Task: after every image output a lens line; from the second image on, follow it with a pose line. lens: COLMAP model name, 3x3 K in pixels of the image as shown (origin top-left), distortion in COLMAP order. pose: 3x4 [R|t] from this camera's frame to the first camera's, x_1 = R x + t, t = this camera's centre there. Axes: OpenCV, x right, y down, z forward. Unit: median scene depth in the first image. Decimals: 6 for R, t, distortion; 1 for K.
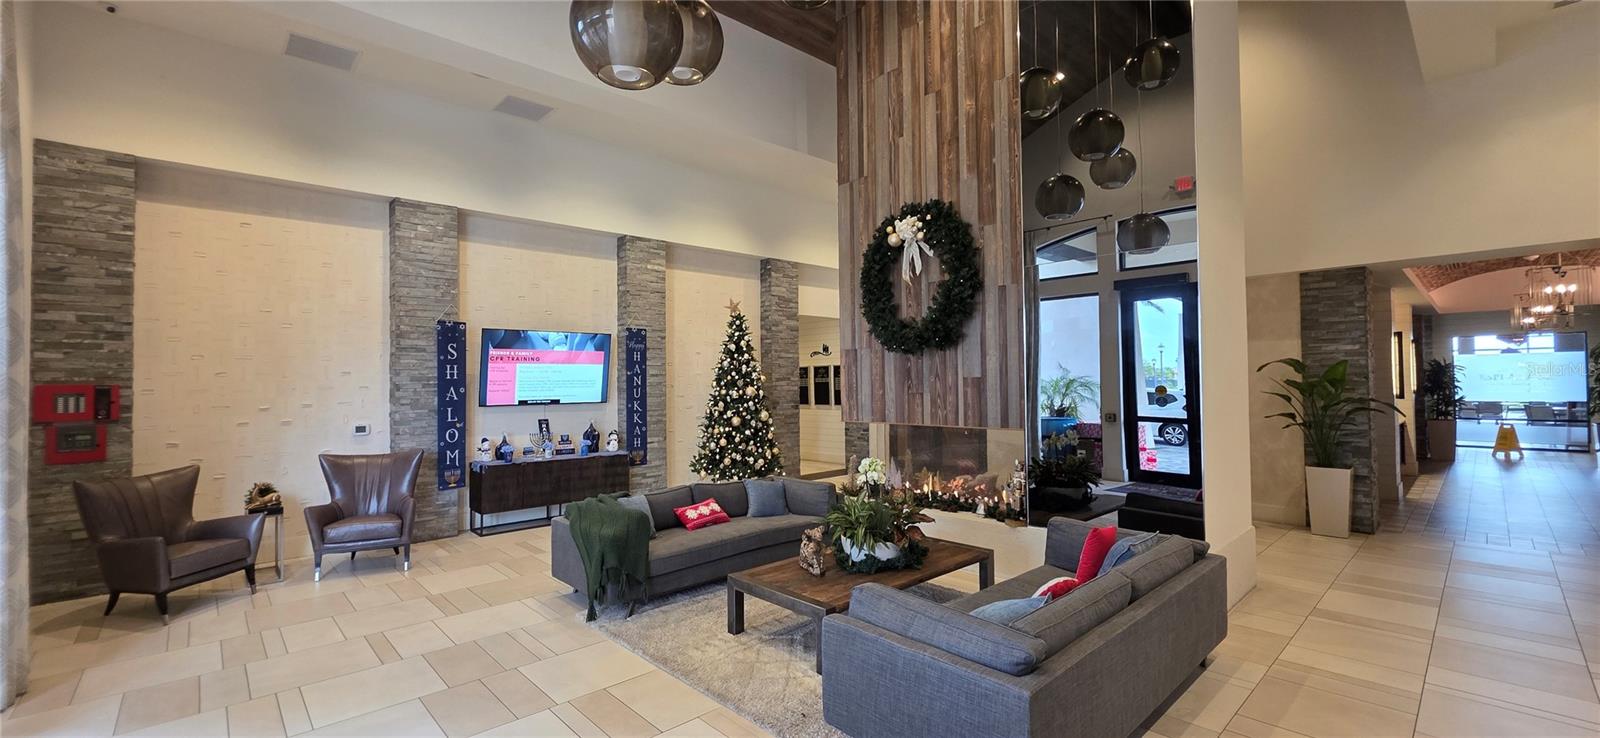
lens RADIAL K [[632.9, 0, 800.3], [0, 632.9, 365.7], [0, 0, 1]] dist [0.001135, 0.000173]
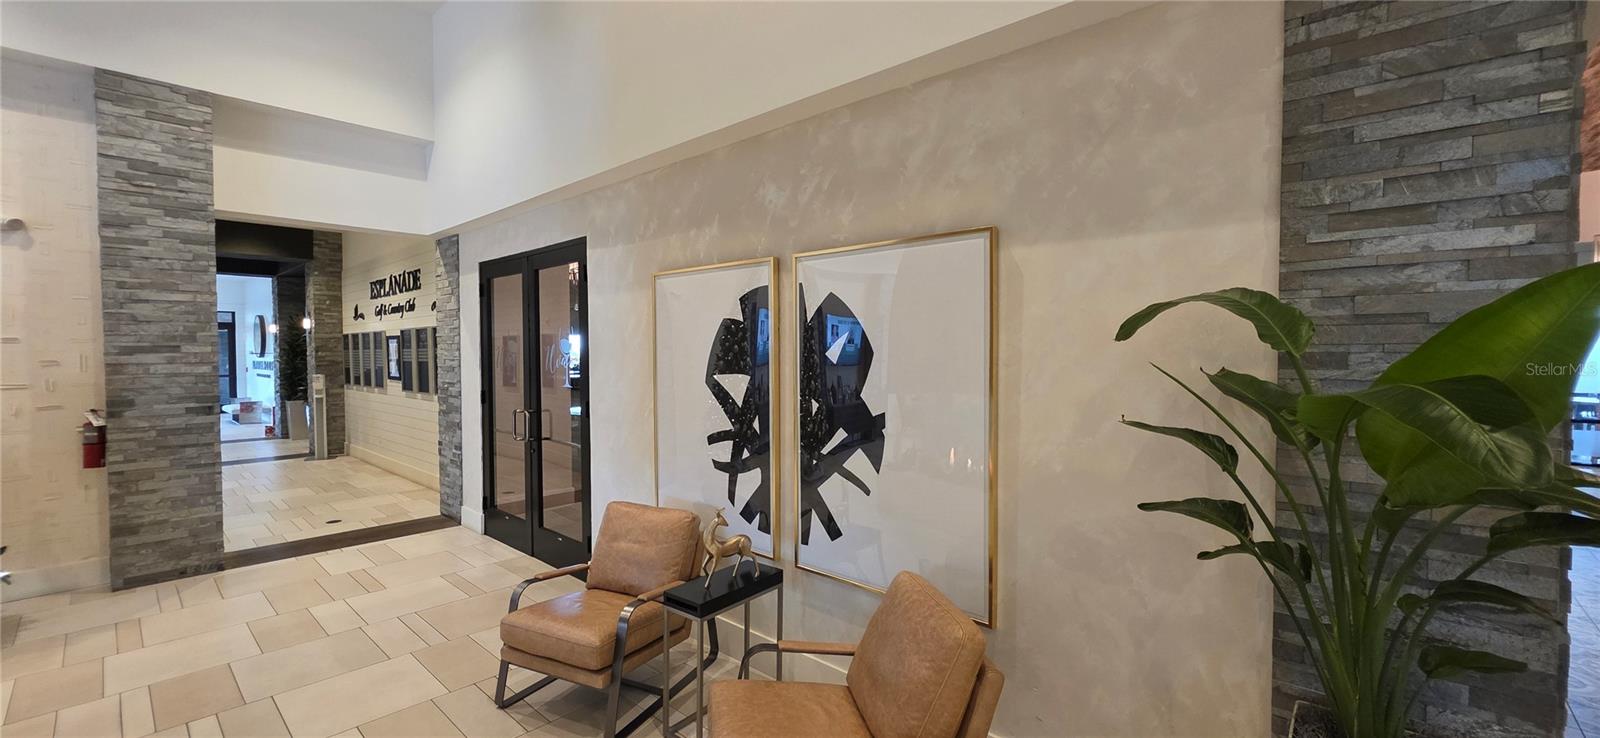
lens RADIAL K [[632.9, 0, 799.5], [0, 632.9, 369.1], [0, 0, 1]] dist [0.001135, 0.000173]
pose [[0.997276, 0.011937, 0.072793, 0.584661], [-0.015243, 0.998869, 0.045038, 0.012084], [-0.072173, -0.046025, 0.996330, 0.763770]]
